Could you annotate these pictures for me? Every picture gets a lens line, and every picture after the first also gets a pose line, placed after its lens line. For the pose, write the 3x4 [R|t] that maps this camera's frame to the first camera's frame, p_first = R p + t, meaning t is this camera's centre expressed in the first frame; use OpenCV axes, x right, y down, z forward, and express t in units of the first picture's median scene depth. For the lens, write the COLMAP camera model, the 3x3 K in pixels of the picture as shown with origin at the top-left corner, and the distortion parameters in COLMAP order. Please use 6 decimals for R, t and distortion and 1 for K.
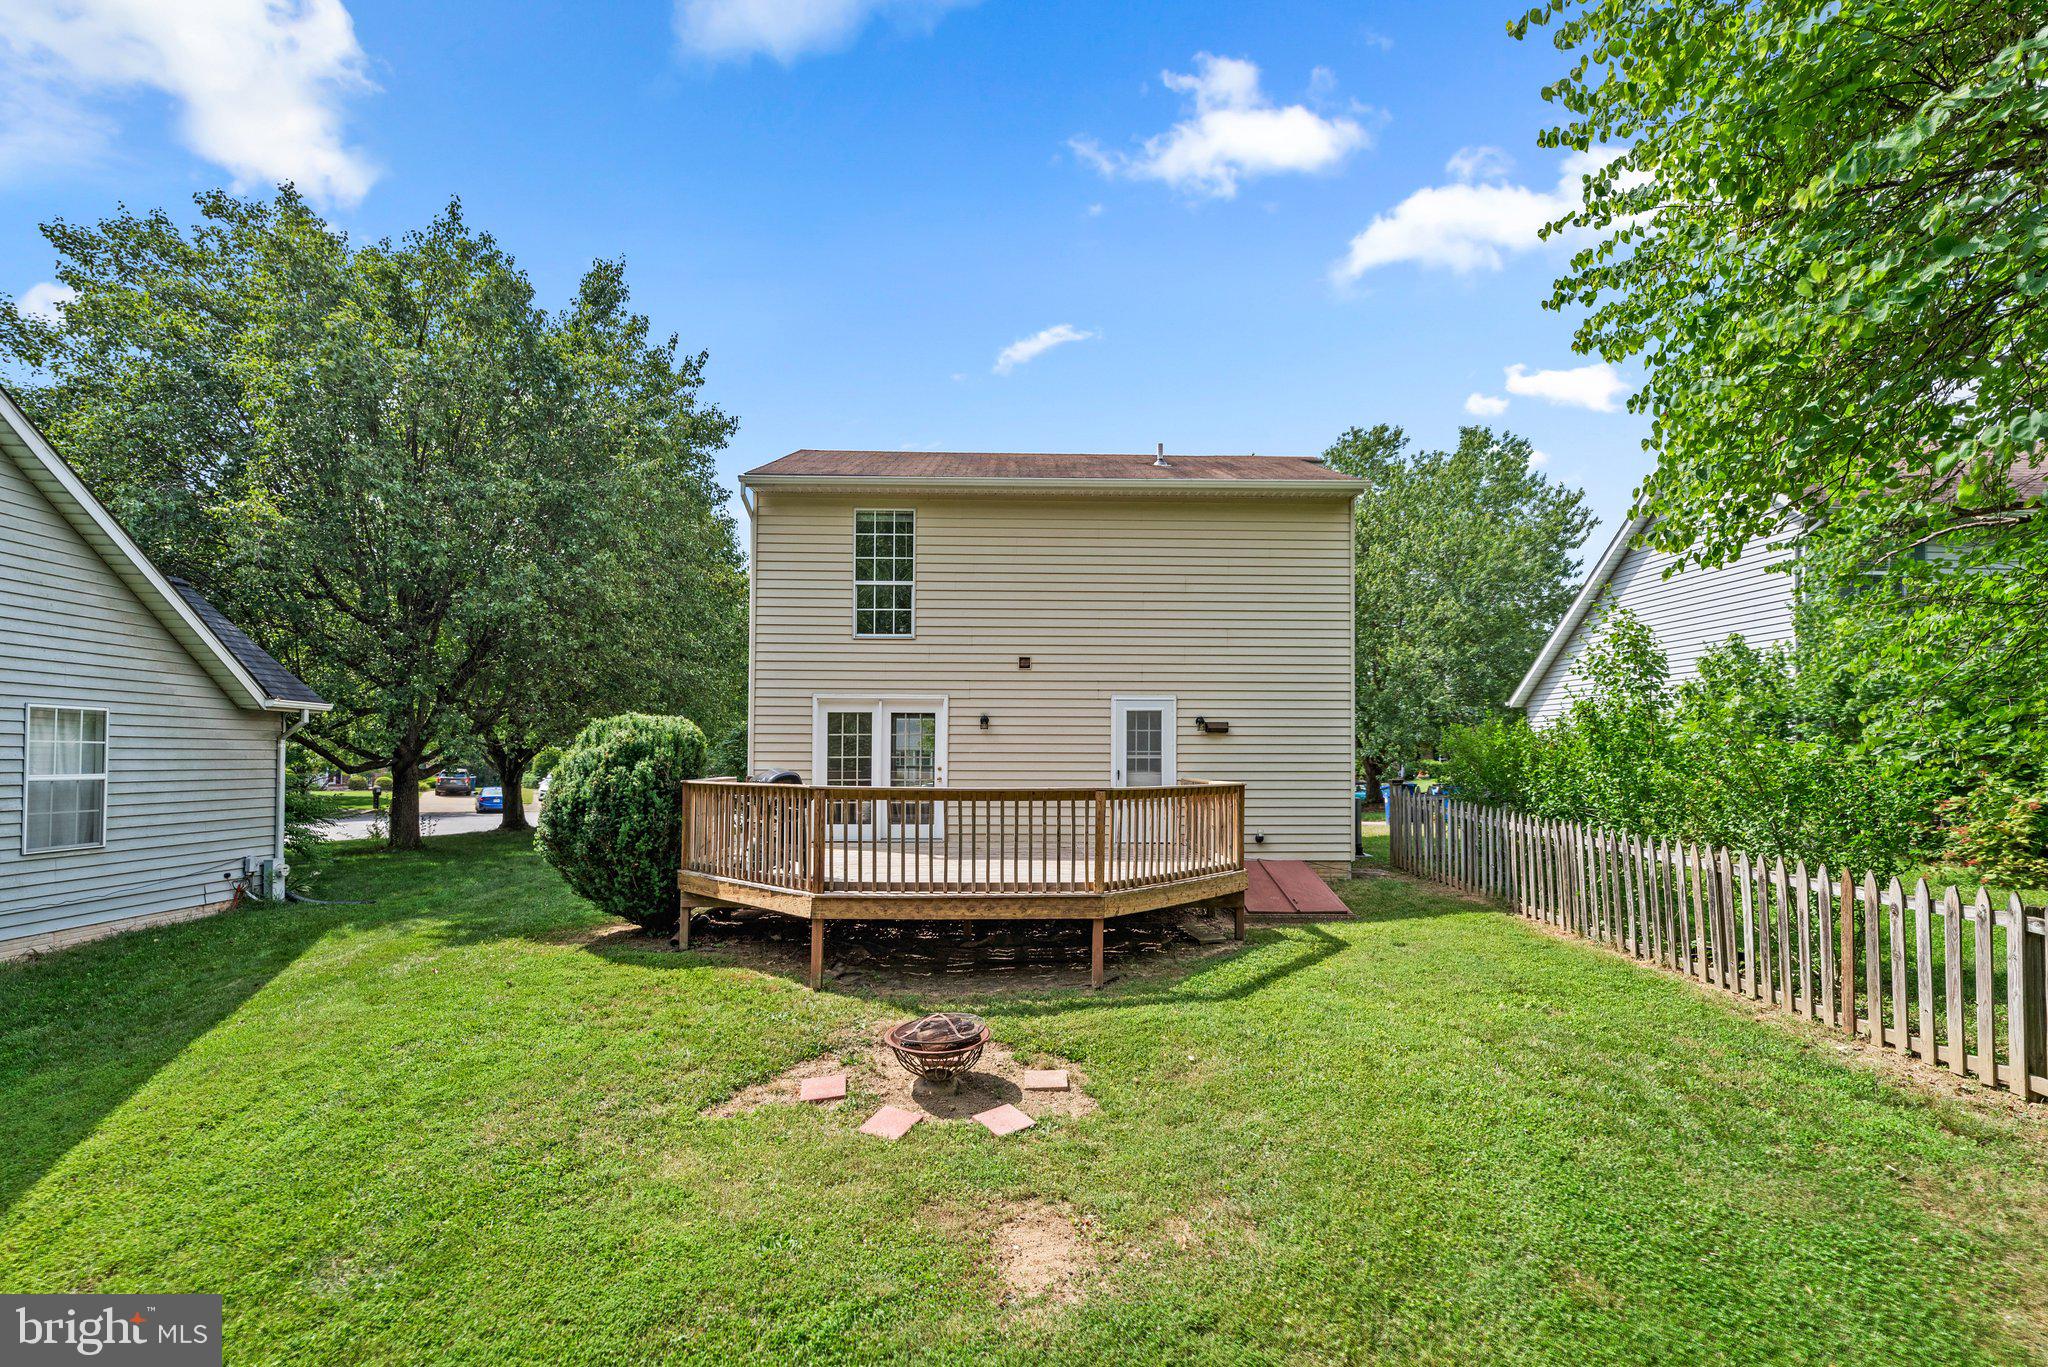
lens RADIAL K [[923.4, 0, 1024.0], [0, 923.4, 683.5], [0, 0, 1]] dist [-0.000452, -0.000555]
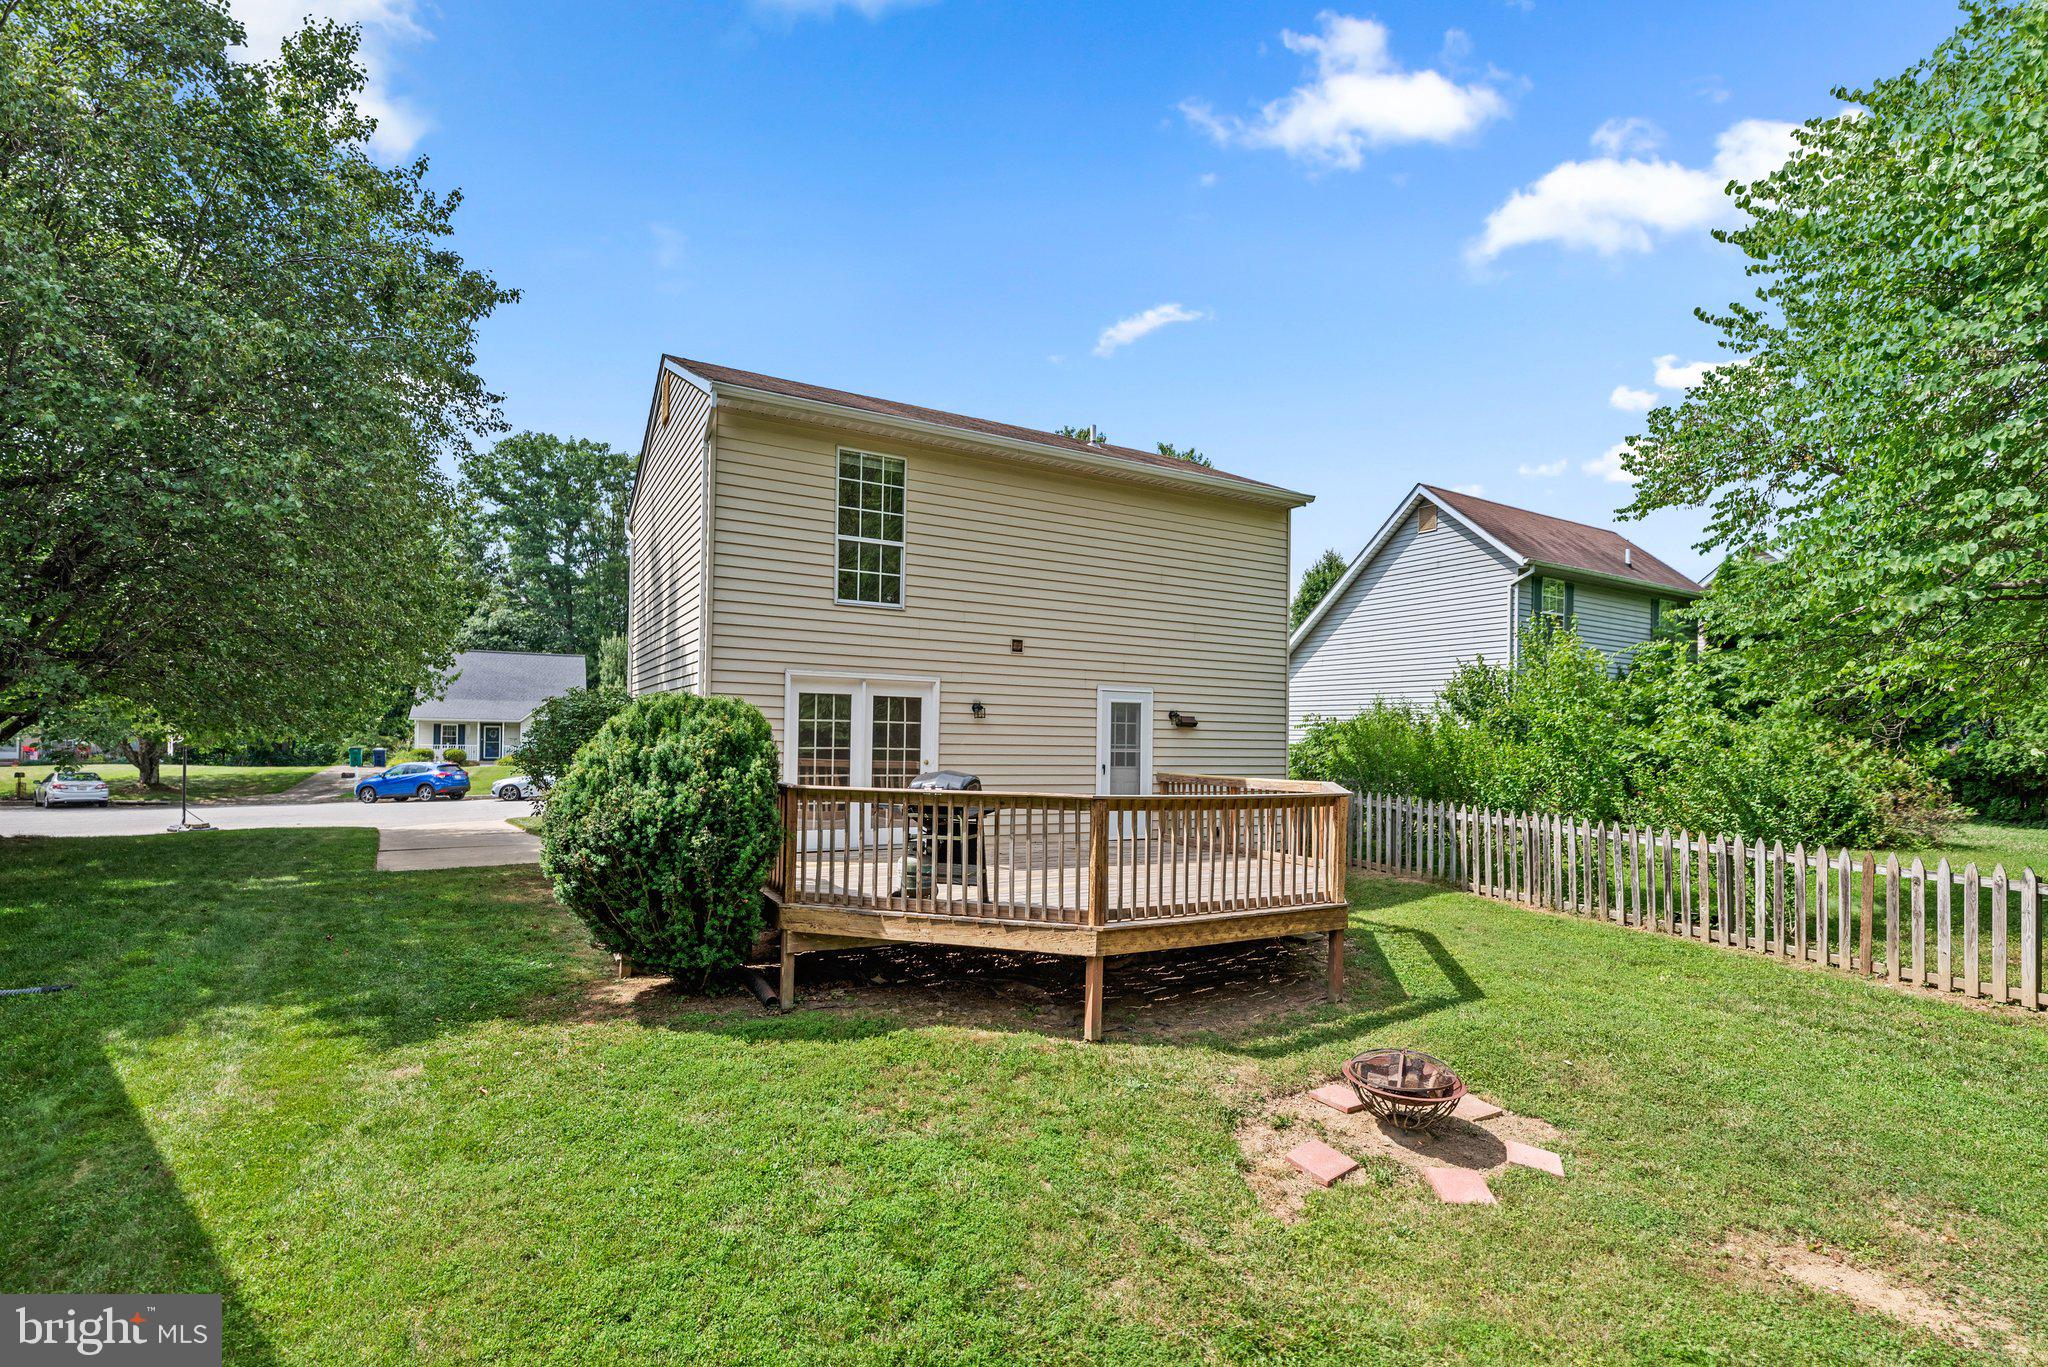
lens RADIAL K [[938.5, 0, 1029.8], [0, 938.5, 675.7], [0, 0, 1]] dist [-0.002495, -0.000638]
pose [[0.887975, 0.045148, 0.457669, -0.413934], [-0.053690, 0.998542, 0.005665, 0.000927], [-0.456746, -0.029602, 0.889104, 0.174744]]
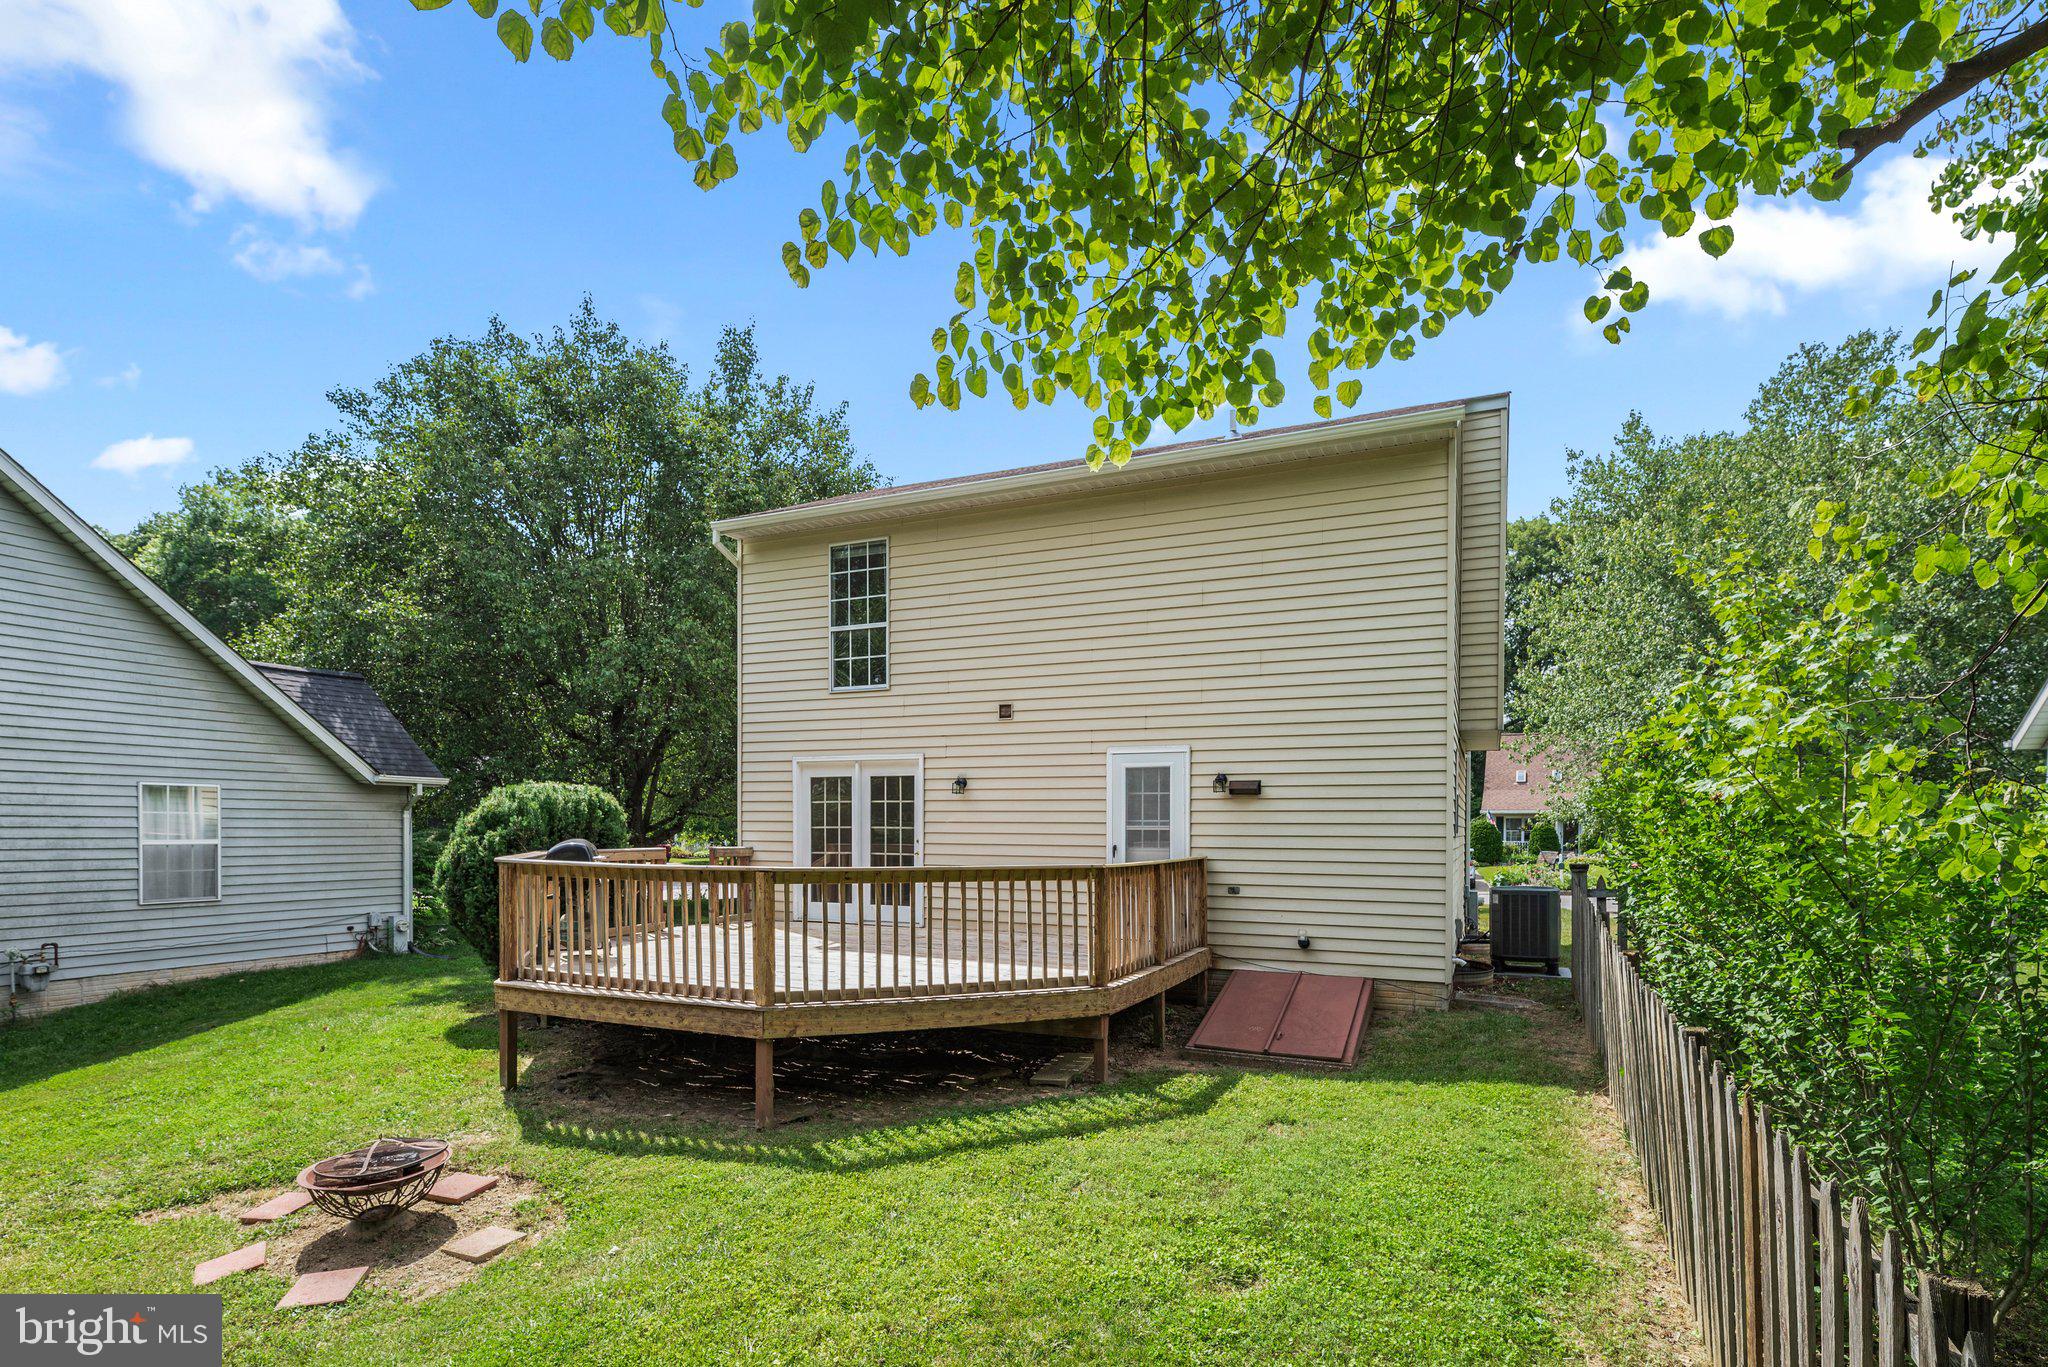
lens RADIAL K [[991.1, 0, 1017.3], [0, 991.1, 783.1], [0, 0, 1]] dist [0.001482, 0.000261]
pose [[0.903351, -0.016590, -0.428581, 0.384540], [0.031330, 0.999135, 0.027360, 0.017176], [0.427756, -0.038143, 0.903089, 0.220877]]
